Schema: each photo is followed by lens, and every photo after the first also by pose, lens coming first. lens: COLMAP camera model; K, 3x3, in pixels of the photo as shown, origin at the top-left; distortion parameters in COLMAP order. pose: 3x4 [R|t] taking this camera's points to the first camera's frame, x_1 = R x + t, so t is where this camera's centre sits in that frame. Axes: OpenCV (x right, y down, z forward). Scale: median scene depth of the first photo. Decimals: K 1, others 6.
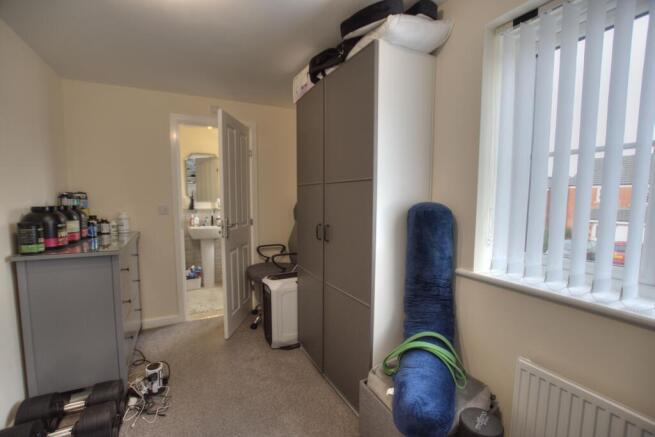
lens RADIAL K [[285.6, 0, 321.2], [0, 285.6, 221.4], [0, 0, 1]] dist [-0.025570, -0.000187]
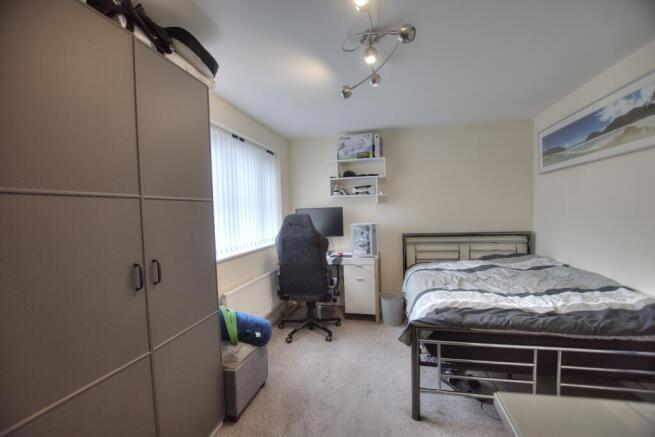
lens RADIAL K [[285.6, 0, 321.2], [0, 285.6, 221.4], [0, 0, 1]] dist [-0.025570, -0.000187]
pose [[-0.750002, 0.001470, 0.661434, -0.929283], [0.092420, 0.990421, 0.102595, -0.143736], [-0.654947, 0.138076, -0.742954, 1.596145]]
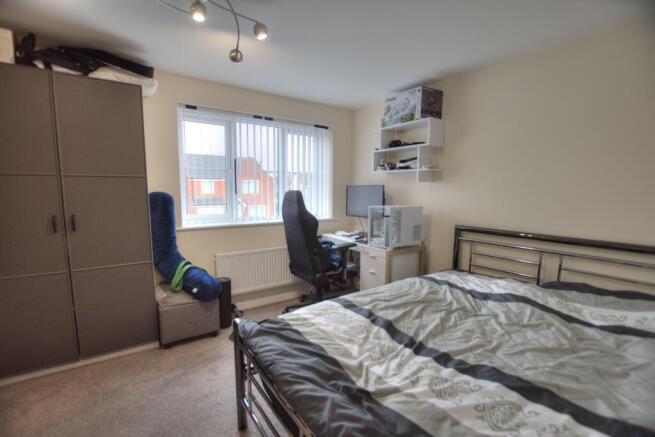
lens RADIAL K [[285.6, 0, 321.2], [0, 285.6, 221.4], [0, 0, 1]] dist [-0.025570, -0.000187]
pose [[-0.125128, -0.113063, 0.985677, -1.454409], [0.083671, 0.988744, 0.124036, -0.023930], [-0.988606, 0.097993, -0.114259, 0.271864]]
